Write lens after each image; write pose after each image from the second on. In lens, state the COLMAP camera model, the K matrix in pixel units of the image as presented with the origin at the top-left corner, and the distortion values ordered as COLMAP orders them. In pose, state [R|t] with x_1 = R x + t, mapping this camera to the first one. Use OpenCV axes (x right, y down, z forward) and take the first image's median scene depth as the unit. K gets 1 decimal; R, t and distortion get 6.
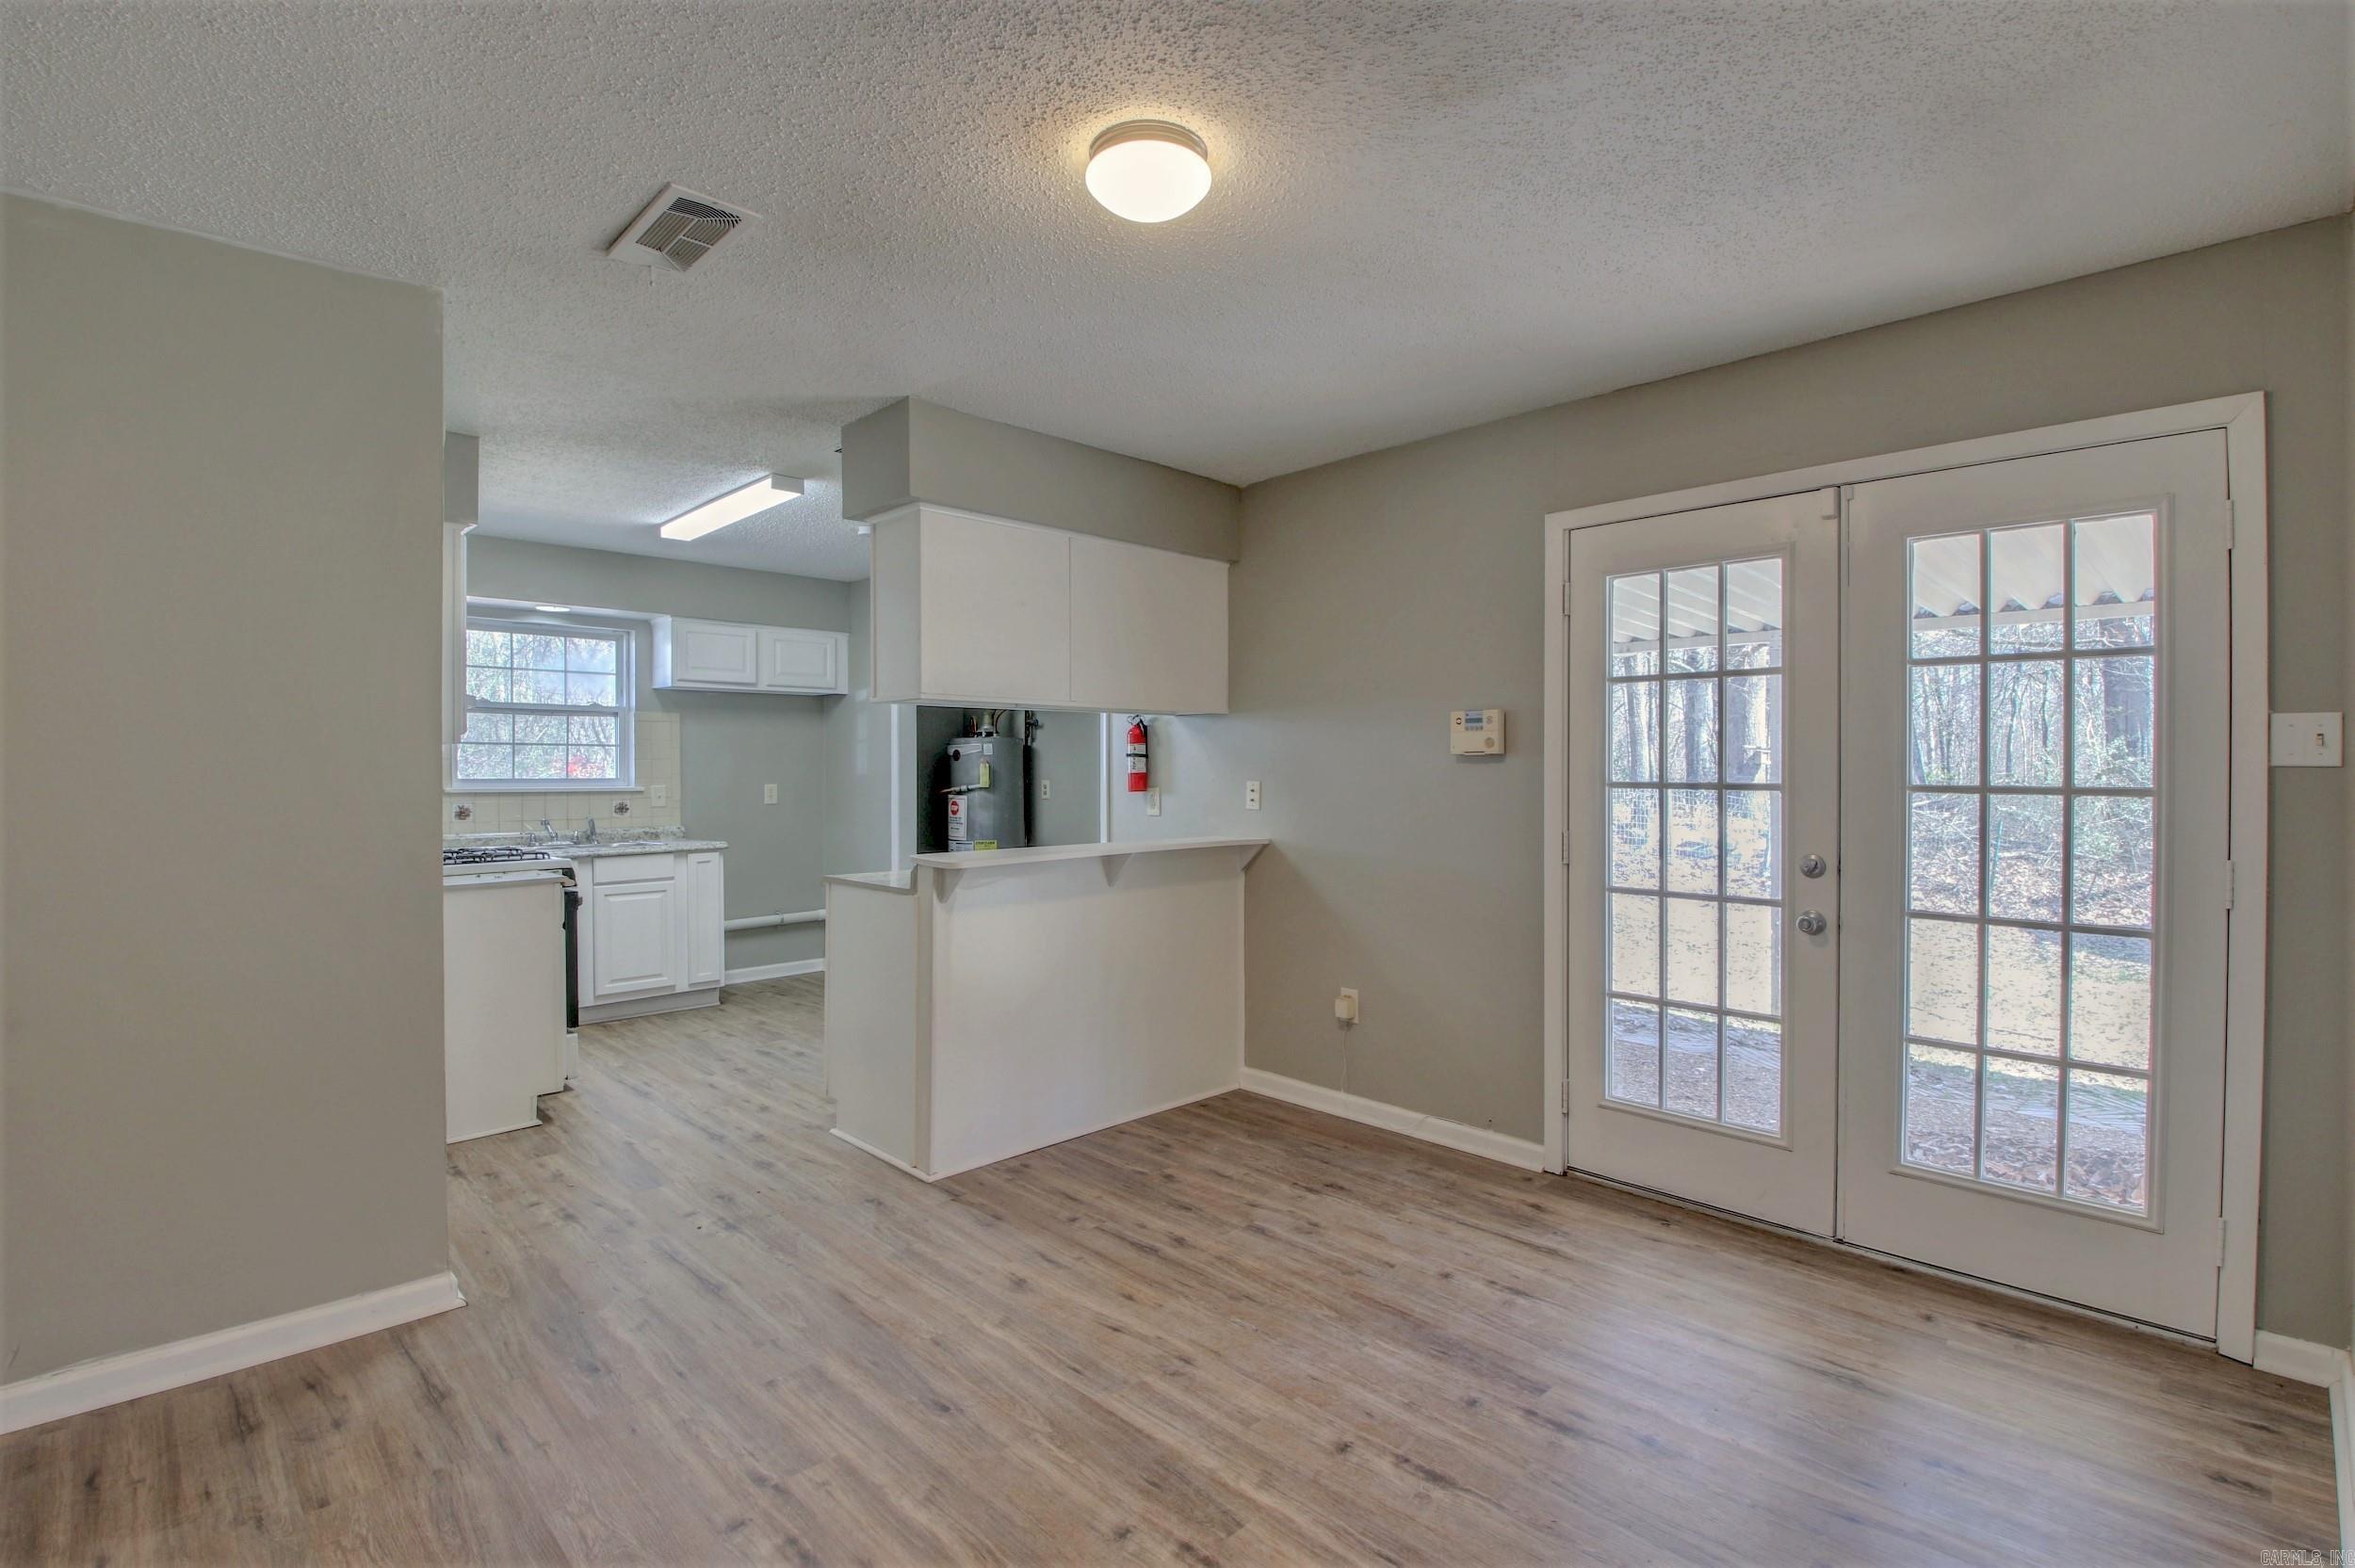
lens RADIAL K [[1080.8, 0, 1209.2], [0, 1080.8, 767.9], [0, 0, 1]] dist [0.000866, -0.046907]
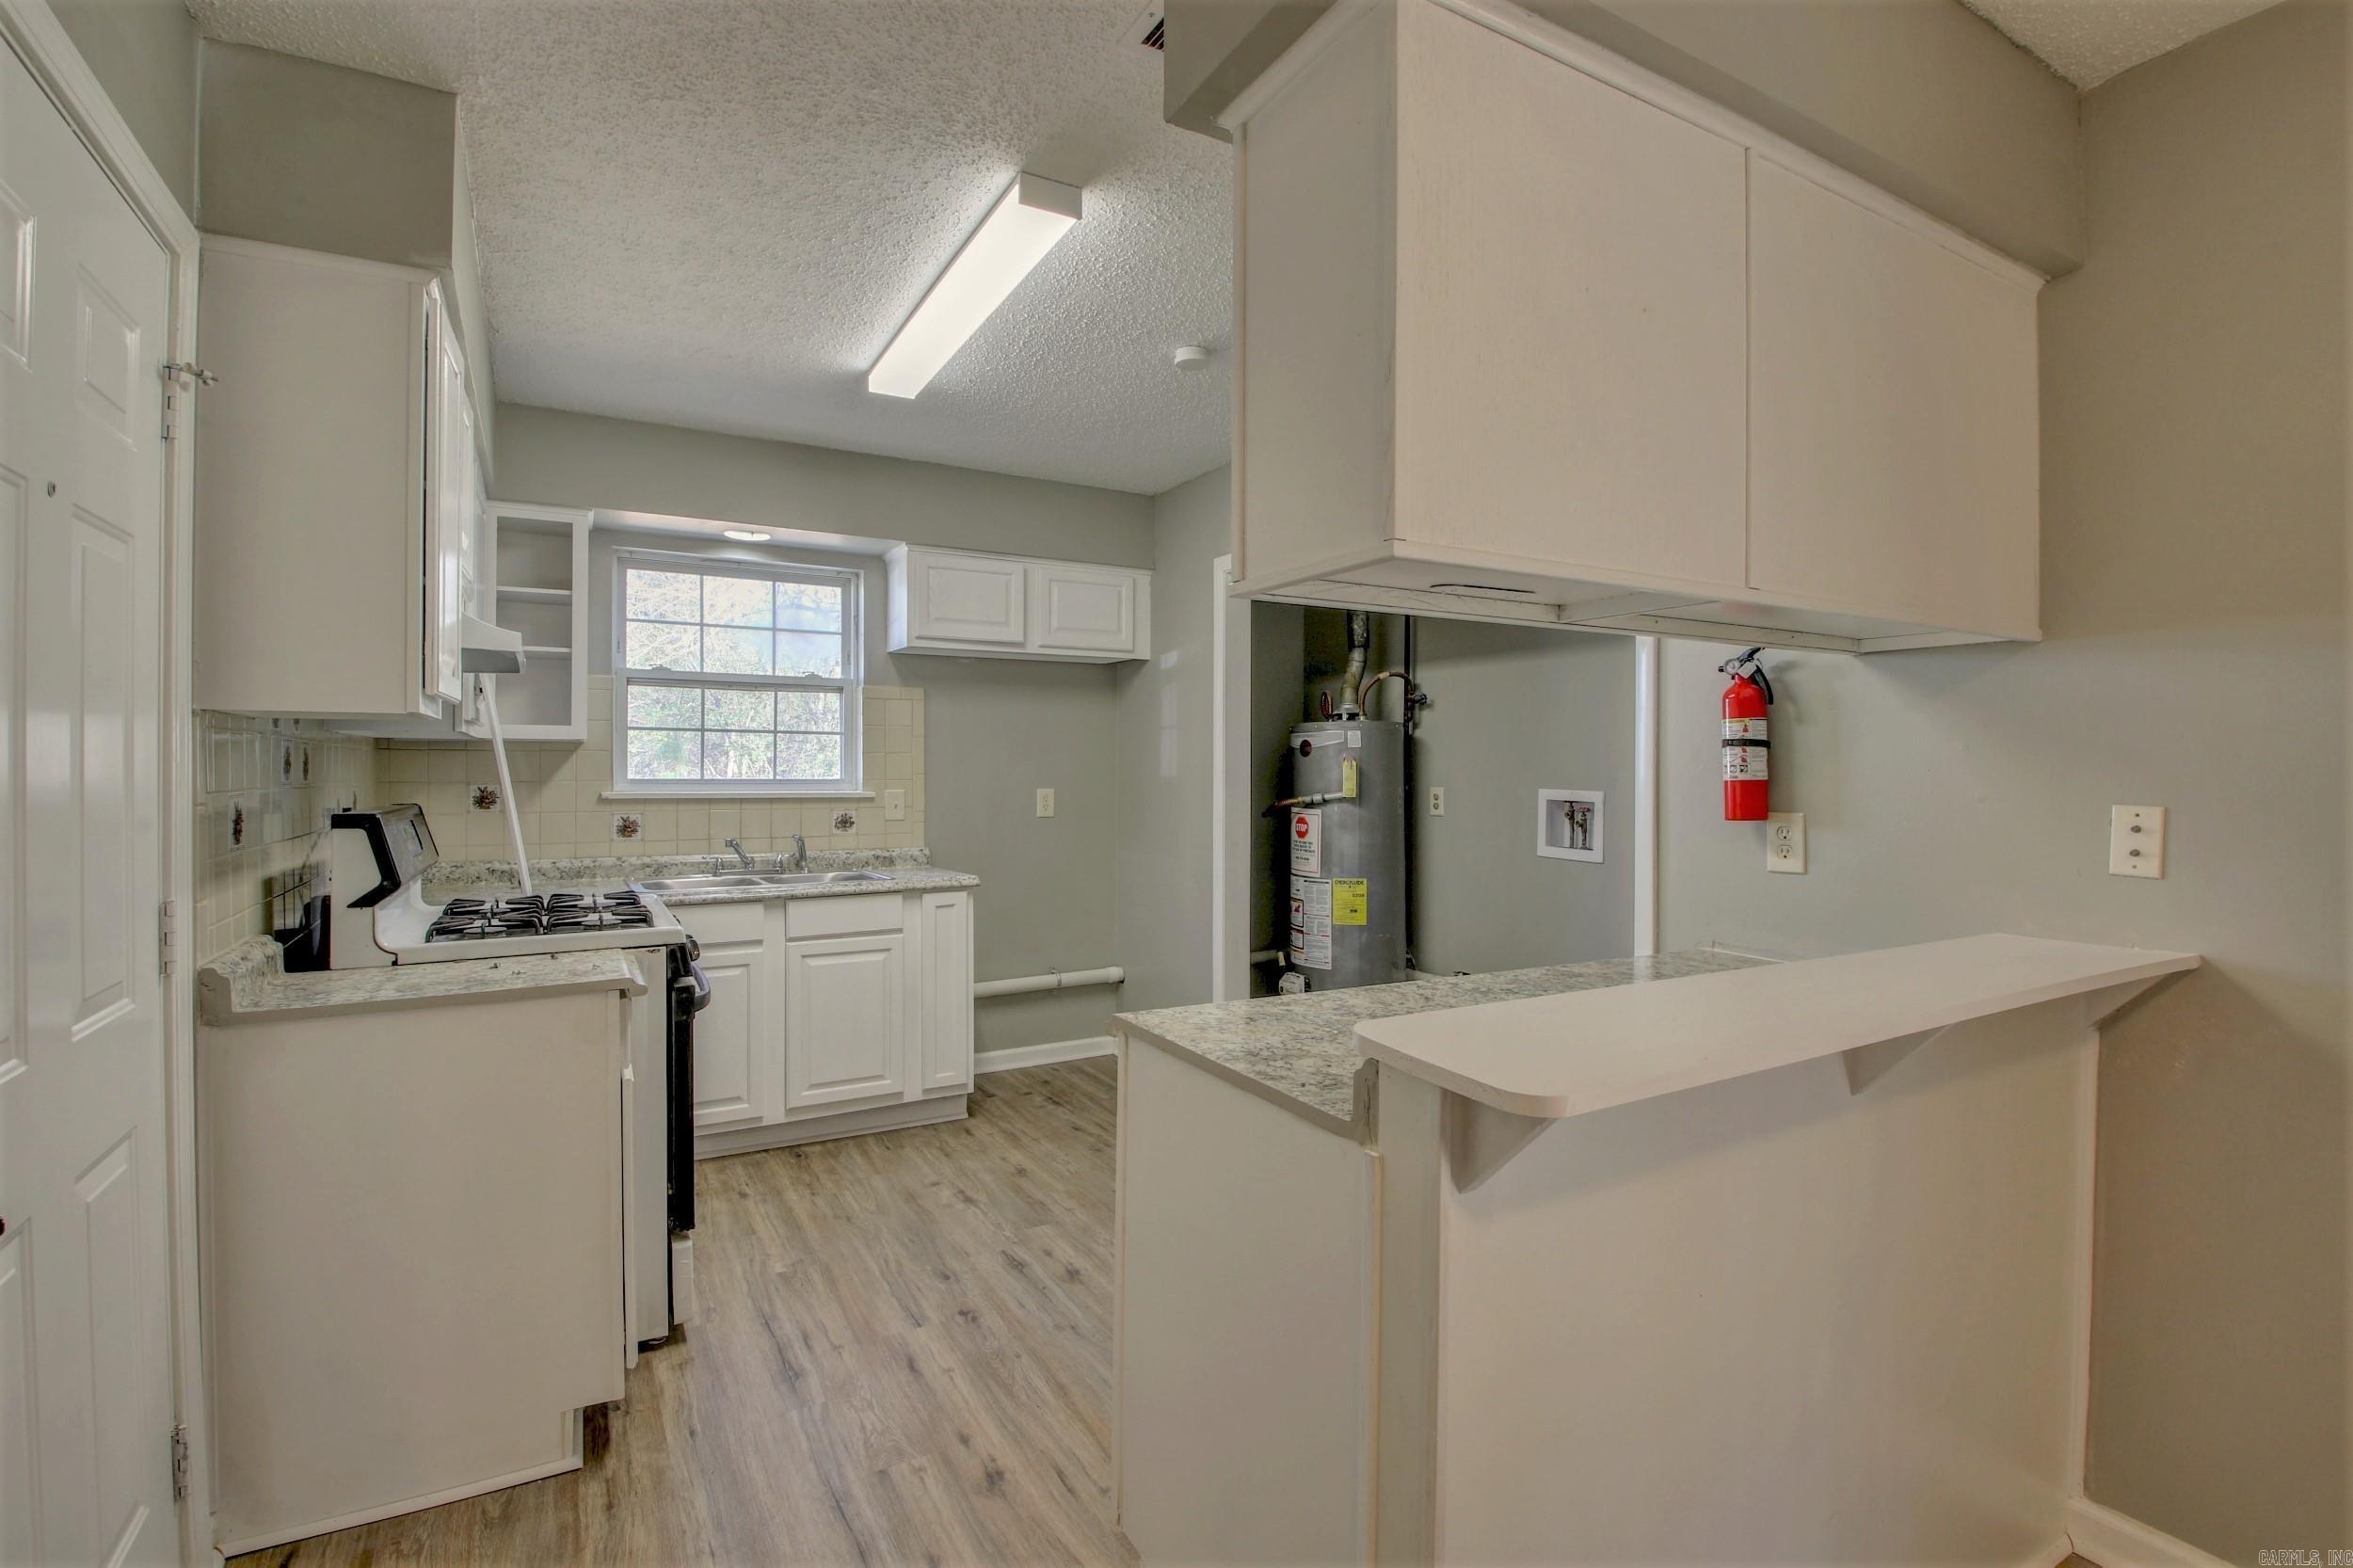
lens RADIAL K [[1091.7, 0, 1181.0], [0, 1091.7, 771.6], [0, 0, 1]] dist [0.001599, -0.013281]
pose [[0.959987, 0.006812, -0.279961, -0.138874], [-0.005770, 0.999973, 0.004548, 0.000030], [0.279984, -0.002751, 0.960001, 0.389744]]
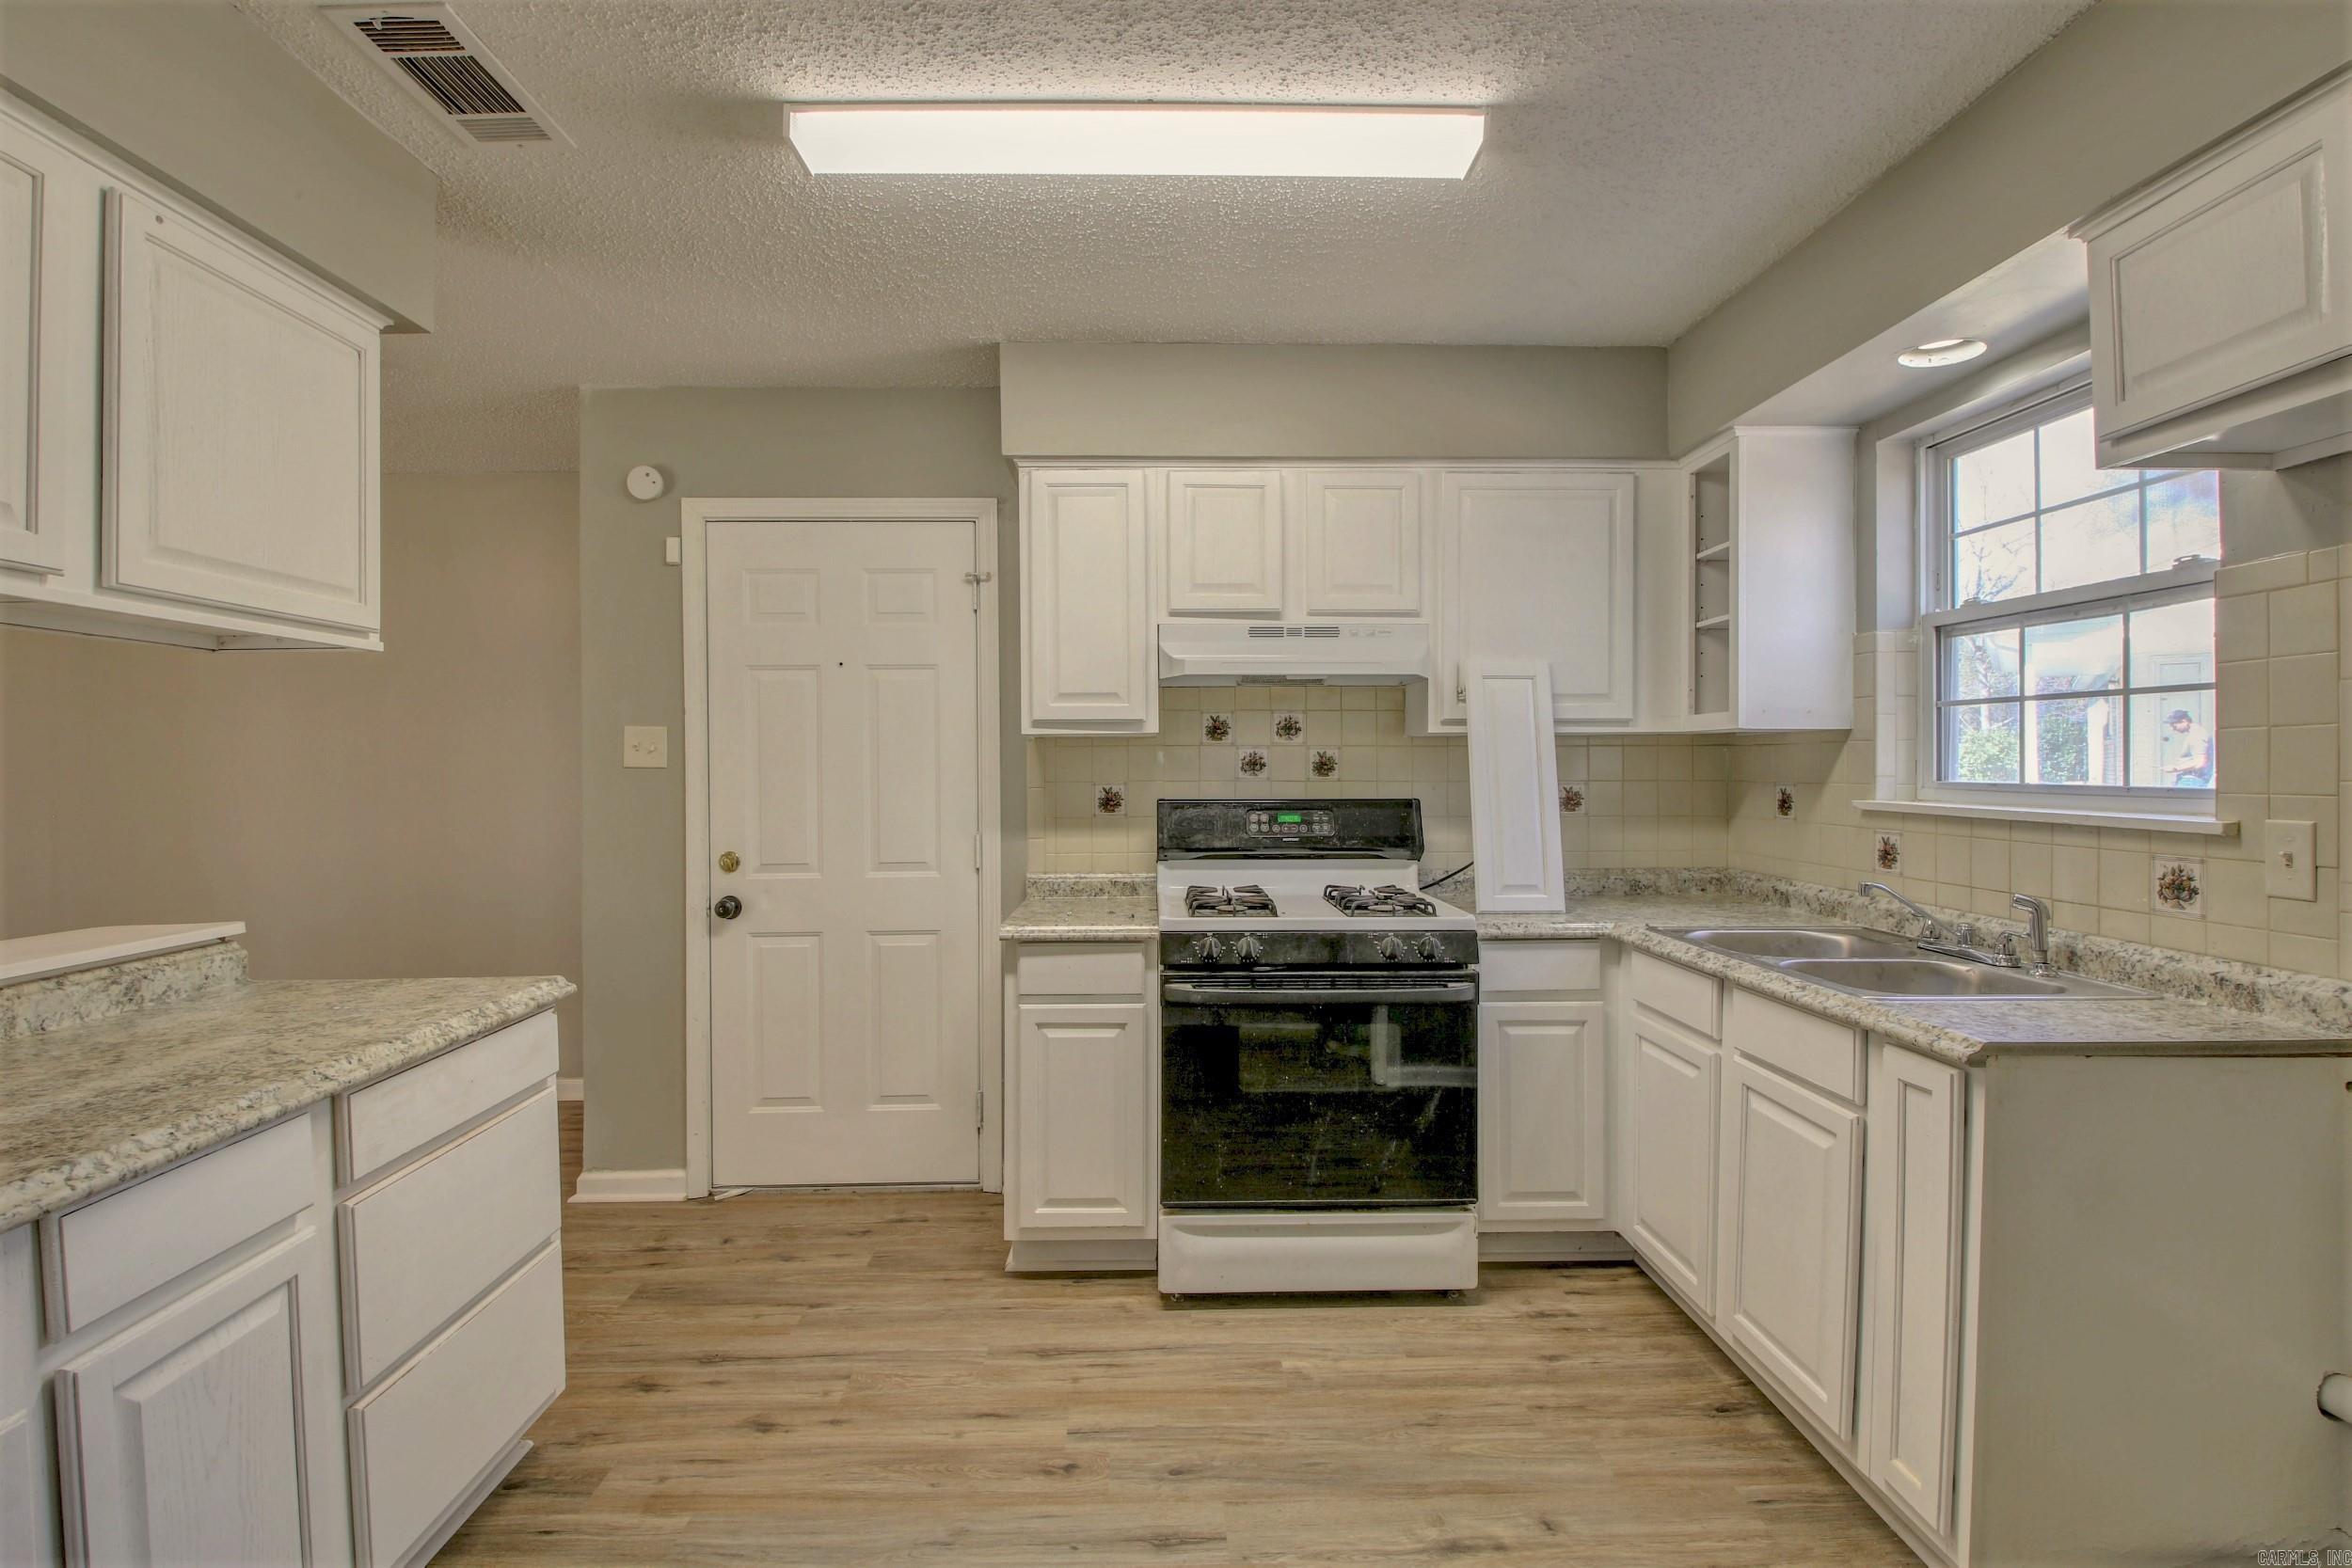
lens RADIAL K [[1091.2, 0, 1180.5], [0, 1091.2, 771.6], [0, 0, 1]] dist [0.001599, -0.013281]
pose [[-0.698987, 0.015775, -0.714960, -0.125472], [0.014760, 0.999862, 0.007631, -0.002354], [0.714982, -0.005219, -0.699123, 1.054957]]
